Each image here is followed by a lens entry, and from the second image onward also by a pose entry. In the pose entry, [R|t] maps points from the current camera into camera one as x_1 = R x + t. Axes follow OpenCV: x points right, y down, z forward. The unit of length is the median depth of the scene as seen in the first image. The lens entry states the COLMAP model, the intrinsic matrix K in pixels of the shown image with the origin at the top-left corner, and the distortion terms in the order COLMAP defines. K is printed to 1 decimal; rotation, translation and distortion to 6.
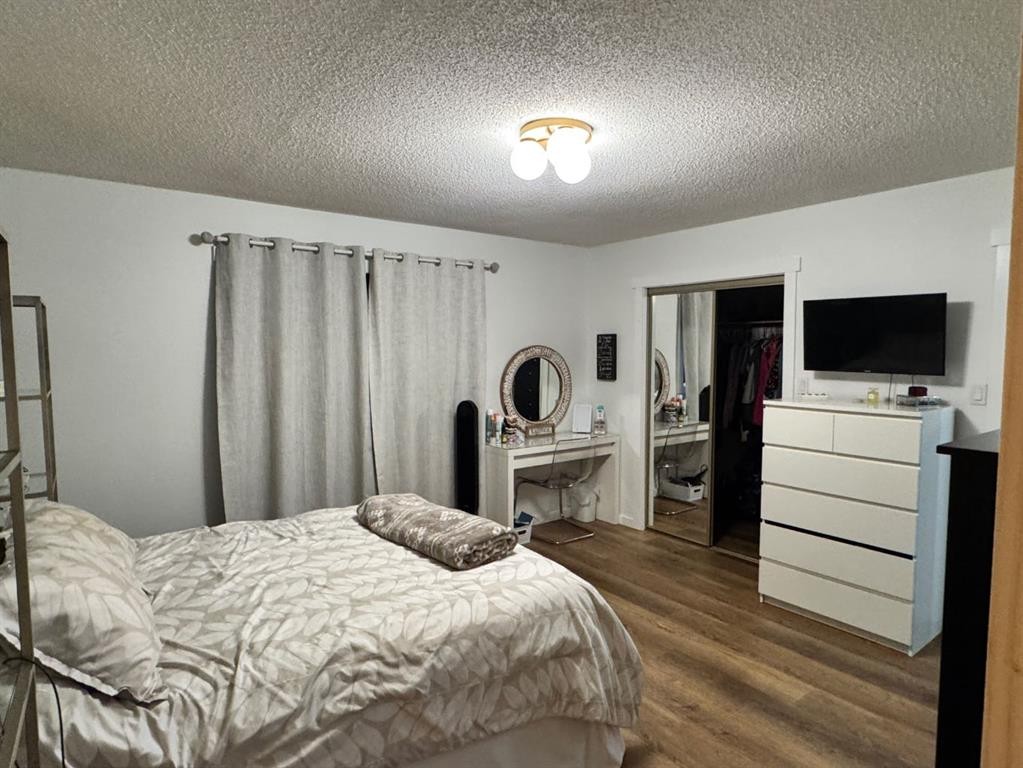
lens RADIAL K [[580.4, 0, 511.0], [0, 580.4, 386.1], [0, 0, 1]] dist [-0.004442, -0.000337]
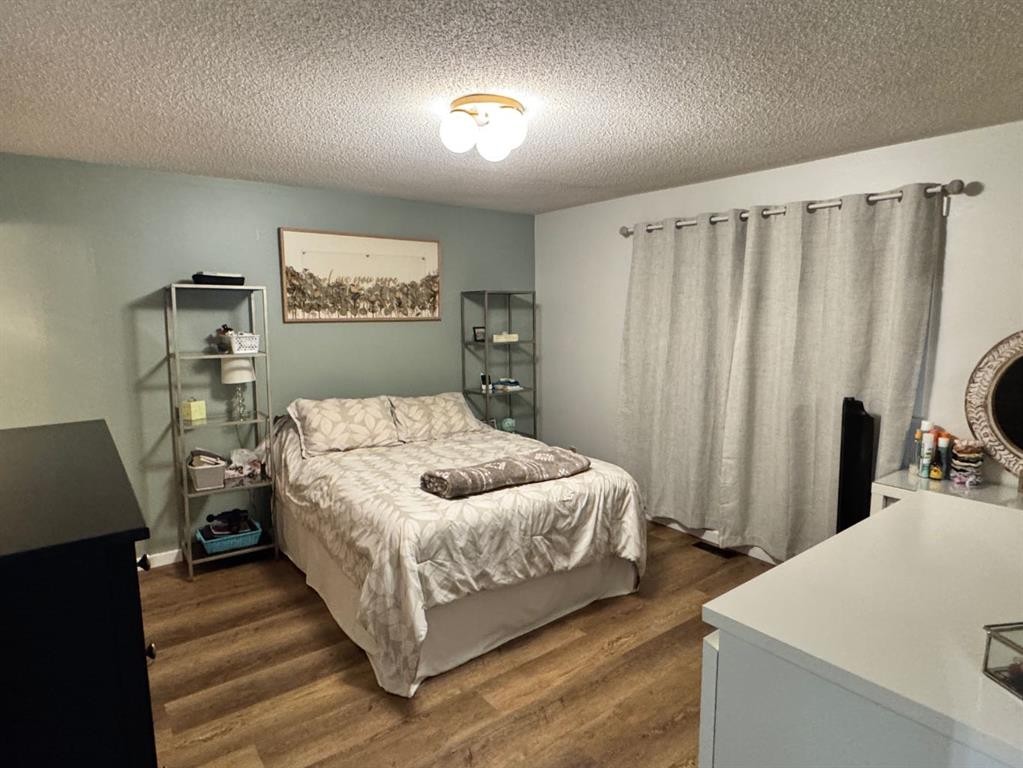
lens RADIAL K [[580.4, 0, 510.3], [0, 580.4, 384.0], [0, 0, 1]] dist [-0.004442, -0.000337]
pose [[0.035416, 0.133252, -0.990449, 1.207528], [-0.065223, 0.989266, 0.130761, -0.113727], [0.997242, 0.059969, 0.043726, 1.104111]]
